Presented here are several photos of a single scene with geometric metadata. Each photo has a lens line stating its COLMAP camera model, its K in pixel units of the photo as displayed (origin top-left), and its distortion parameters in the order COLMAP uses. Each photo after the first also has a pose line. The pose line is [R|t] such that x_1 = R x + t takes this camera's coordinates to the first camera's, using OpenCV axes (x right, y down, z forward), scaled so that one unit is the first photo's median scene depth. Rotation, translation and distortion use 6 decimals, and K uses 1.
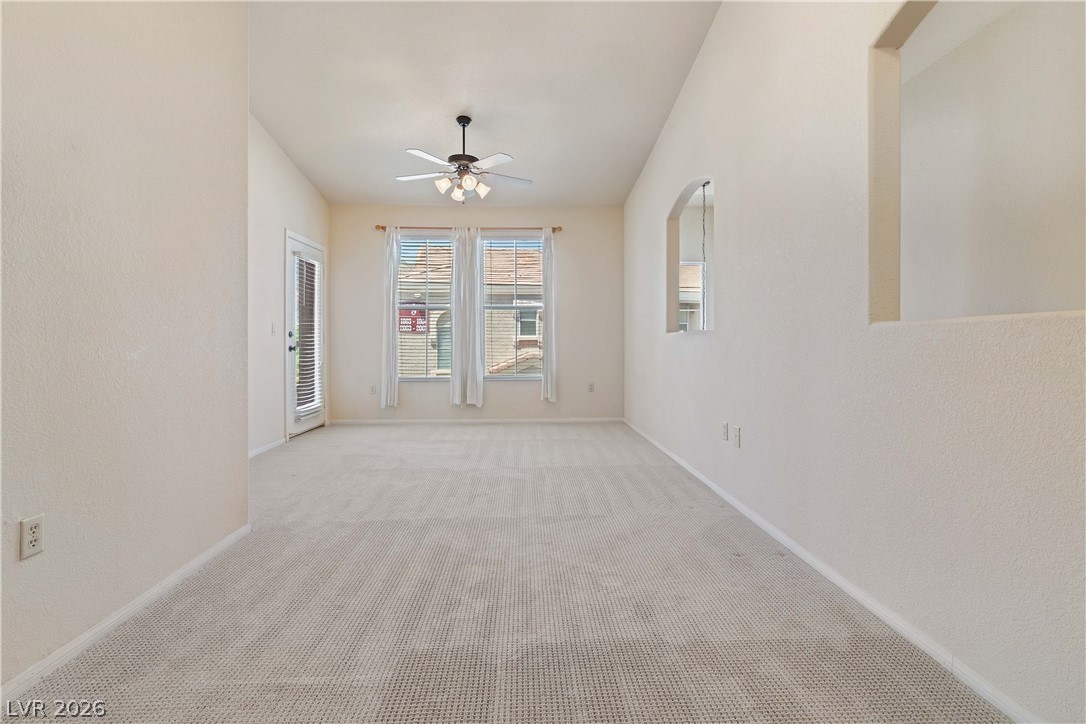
lens RADIAL K [[514.6, 0, 547.2], [0, 514.6, 336.7], [0, 0, 1]] dist [0.000260, -0.000142]
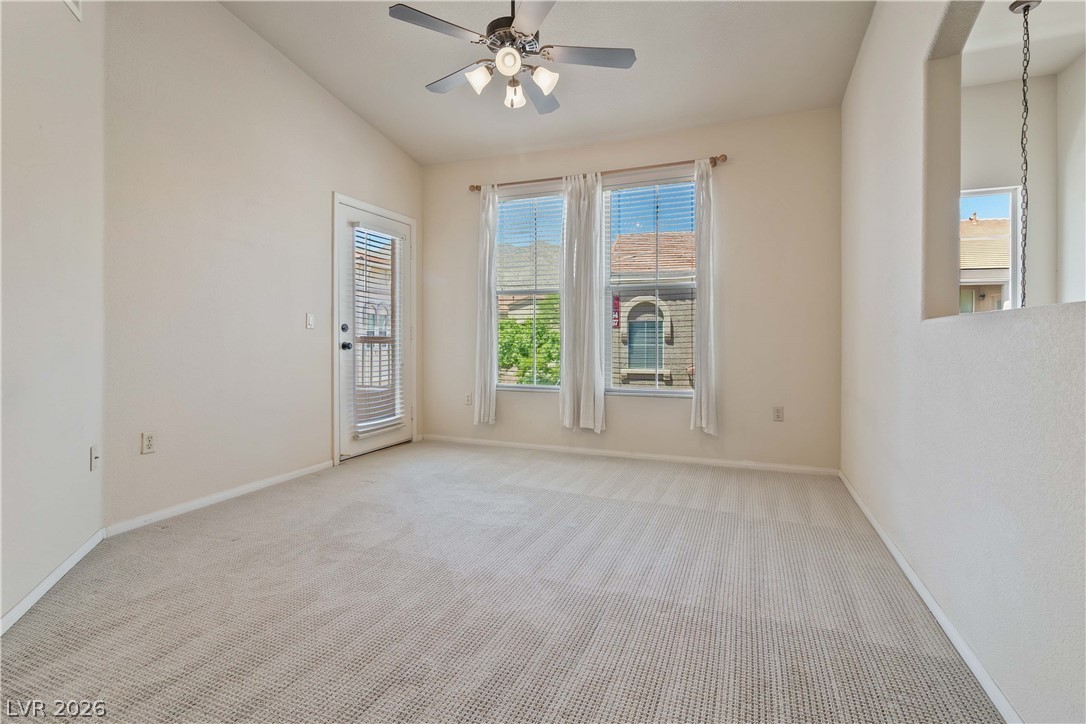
lens RADIAL K [[514.6, 0, 547.2], [0, 514.6, 336.7], [0, 0, 1]] dist [0.000260, -0.000142]
pose [[0.912955, 0.003183, -0.408047, 0.086246], [0.000247, 0.999965, 0.008352, 0.002057], [0.408059, -0.007726, 0.912923, 0.344683]]
